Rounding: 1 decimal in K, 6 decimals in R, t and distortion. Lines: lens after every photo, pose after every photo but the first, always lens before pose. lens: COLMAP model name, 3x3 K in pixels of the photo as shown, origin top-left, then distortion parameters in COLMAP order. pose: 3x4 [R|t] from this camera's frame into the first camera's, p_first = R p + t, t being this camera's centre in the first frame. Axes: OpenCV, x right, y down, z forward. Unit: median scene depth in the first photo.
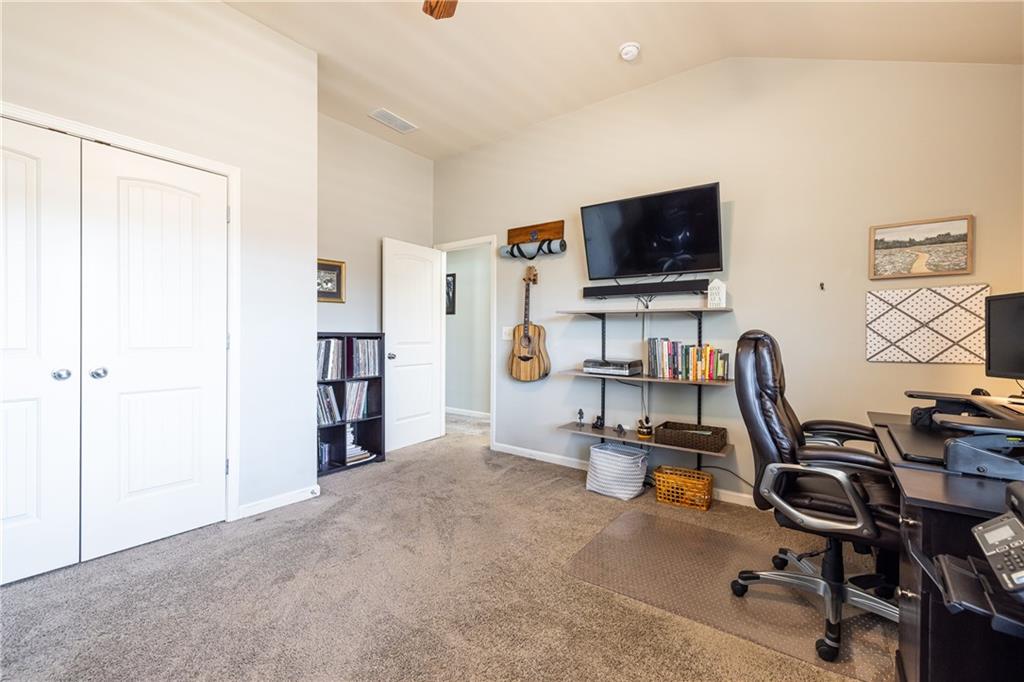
lens RADIAL K [[431.9, 0, 514.1], [0, 431.9, 338.1], [0, 0, 1]] dist [0.004313, 0.001308]
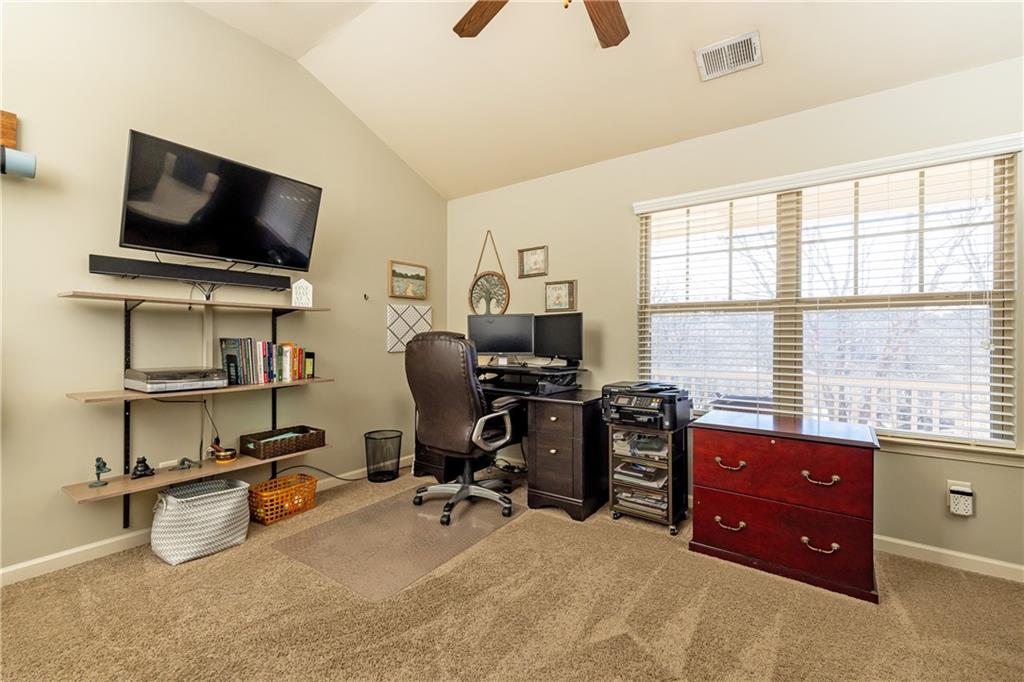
lens RADIAL K [[431.9, 0, 509.3], [0, 431.9, 340.4], [0, 0, 1]] dist [0.004313, 0.001308]
pose [[-0.007724, -0.015893, 0.999844, -0.532128], [0.004334, 0.999864, 0.015927, -0.006685], [-0.999961, 0.004456, -0.007654, 0.511538]]
